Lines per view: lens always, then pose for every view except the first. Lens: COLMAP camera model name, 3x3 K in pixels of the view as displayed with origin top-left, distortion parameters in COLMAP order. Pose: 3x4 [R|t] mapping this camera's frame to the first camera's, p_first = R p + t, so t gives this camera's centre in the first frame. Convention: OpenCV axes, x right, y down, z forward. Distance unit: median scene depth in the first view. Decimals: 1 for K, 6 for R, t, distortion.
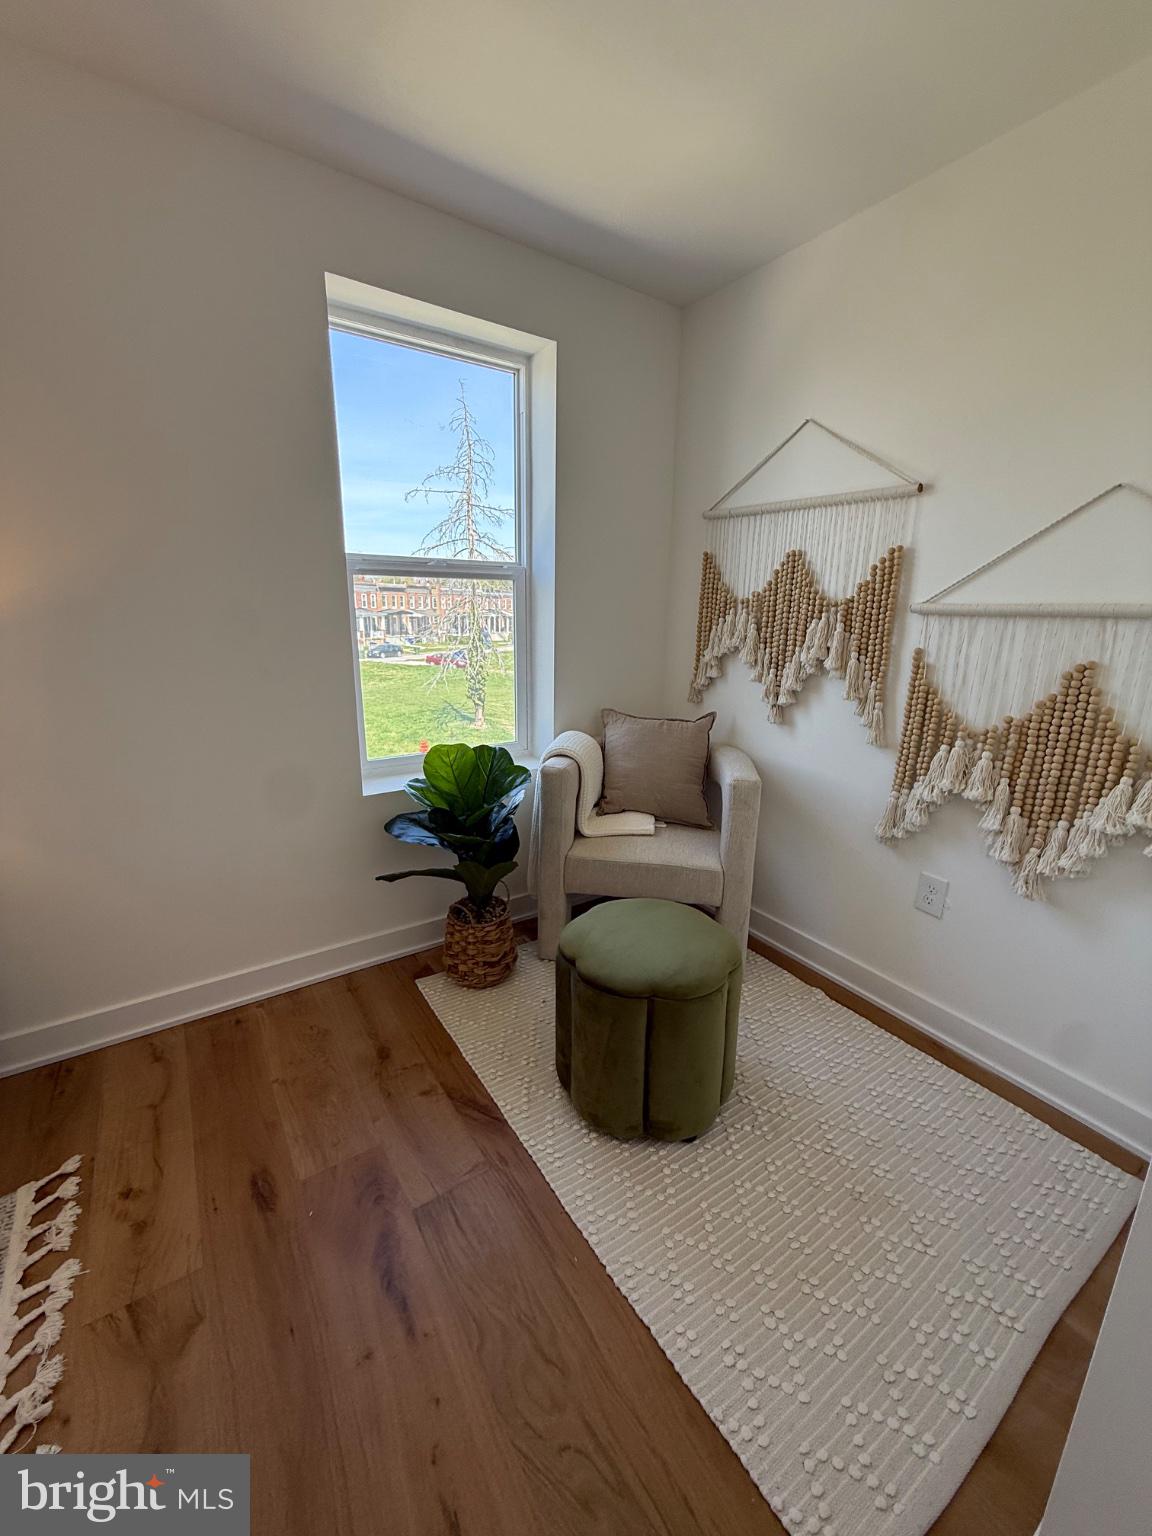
lens RADIAL K [[611.3, 0, 577.4], [0, 611.3, 763.6], [0, 0, 1]] dist [-0.001406, 0.001544]
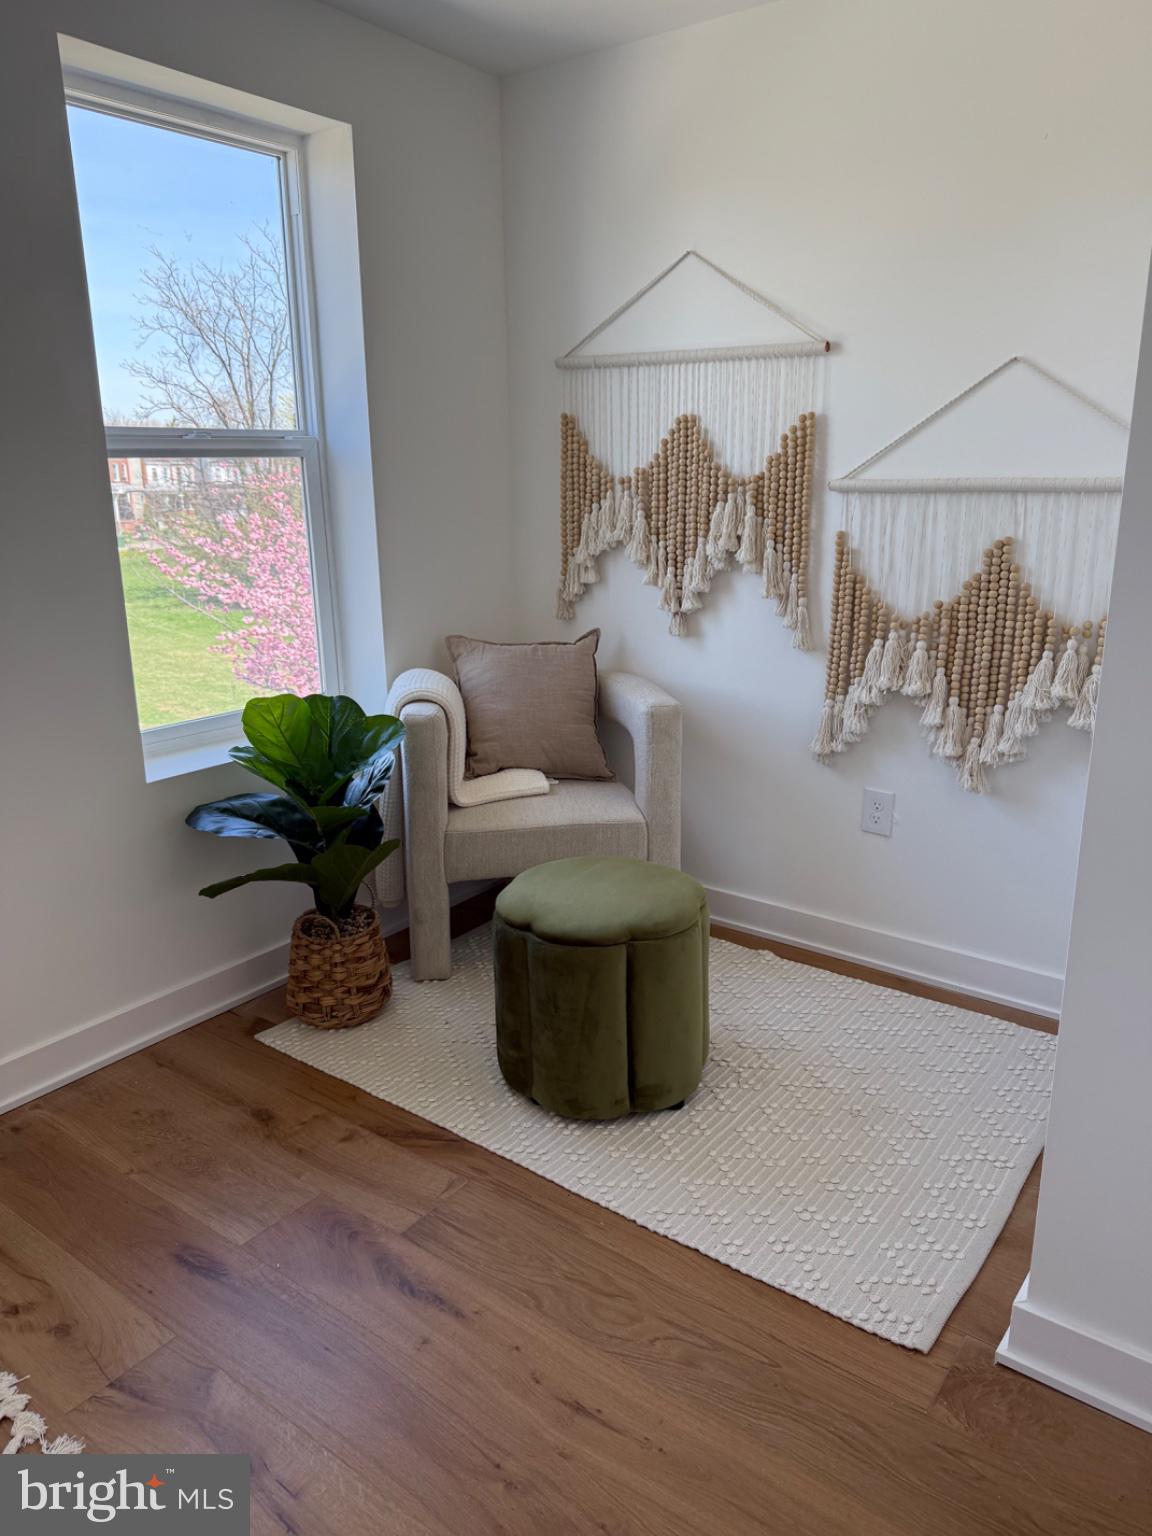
lens RADIAL K [[1079.1, 0, 570.8], [0, 1079.1, 776.1], [0, 0, 1]] dist [0.074127, -0.103497]
pose [[0.945810, -0.114077, 0.304023, -0.308750], [0.107100, 0.993460, 0.039584, 0.054067], [-0.306551, -0.004878, 0.951842, -0.350911]]
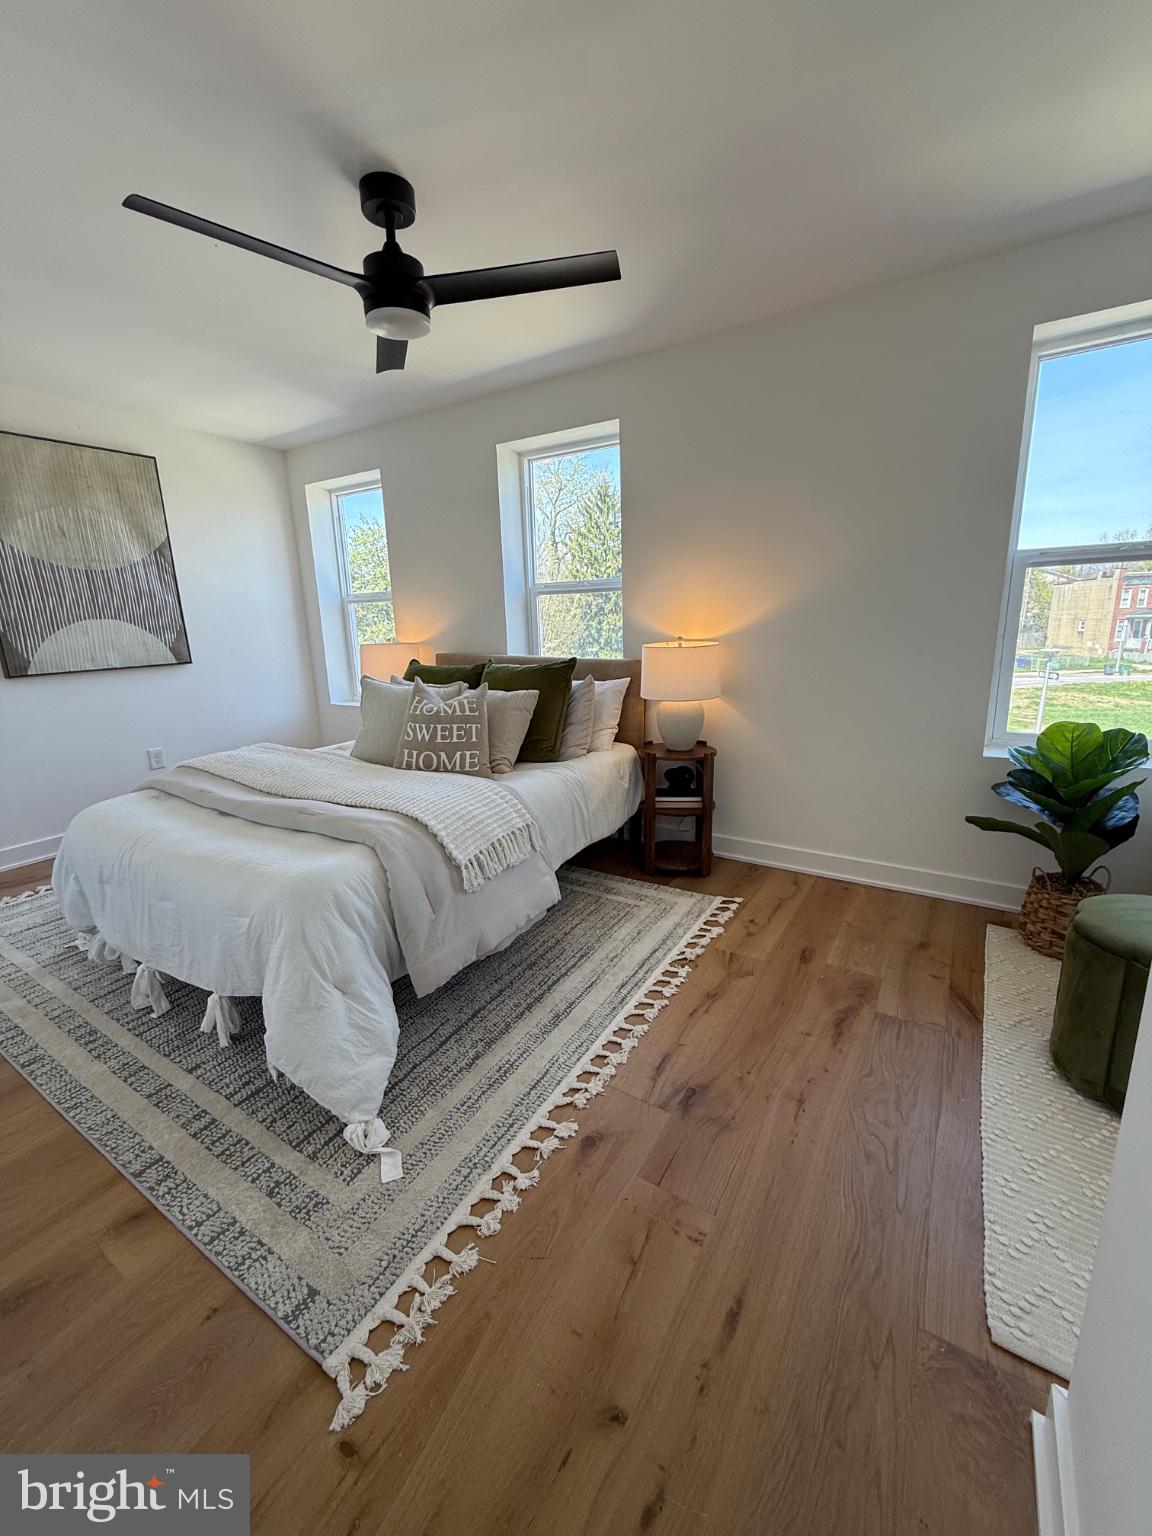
lens RADIAL K [[611.3, 0, 578.1], [0, 611.3, 762.7], [0, 0, 1]] dist [-0.001406, 0.001544]
pose [[0.391761, 0.181022, -0.902083, 0.465648], [-0.194009, 0.974662, 0.111331, 0.096630], [0.899380, 0.131397, 0.416955, -0.223907]]
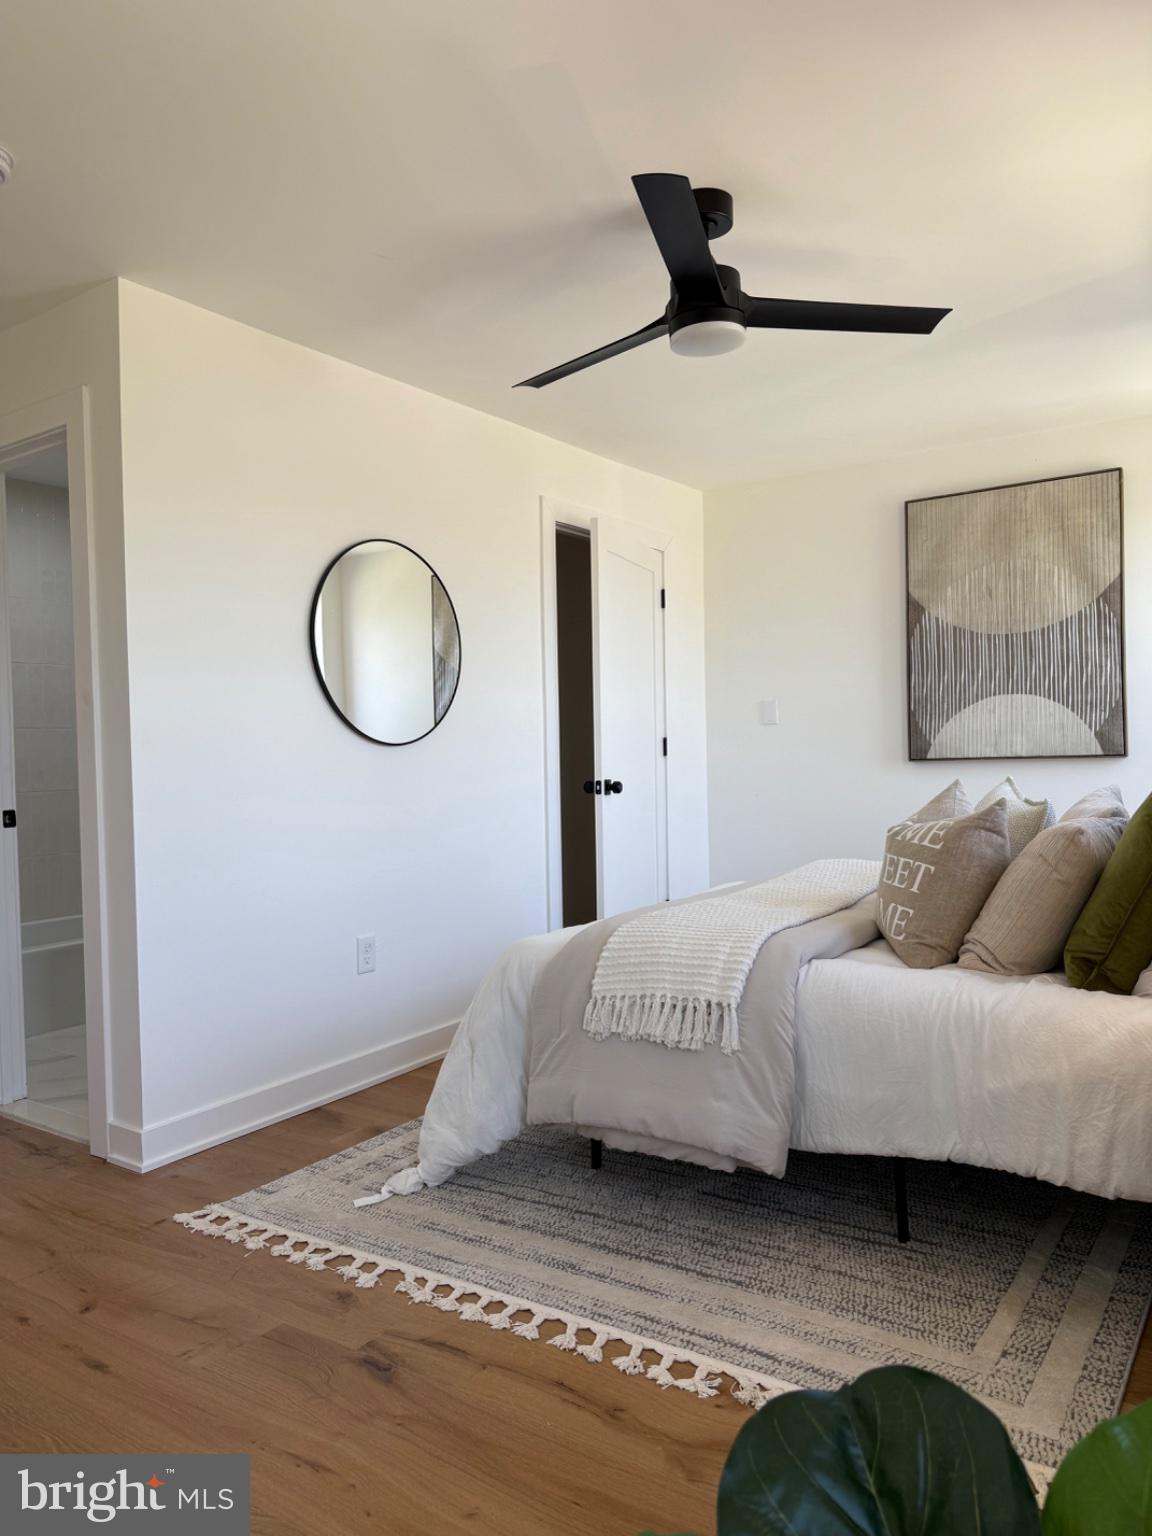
lens RADIAL K [[1079.1, 0, 581.4], [0, 1079.1, 771.2], [0, 0, 1]] dist [0.074127, -0.103497]
pose [[-0.934161, 0.008868, -0.356741, 0.018734], [-0.084296, 0.965915, 0.244748, -0.212533], [0.346752, 0.258706, -0.901573, 1.221900]]
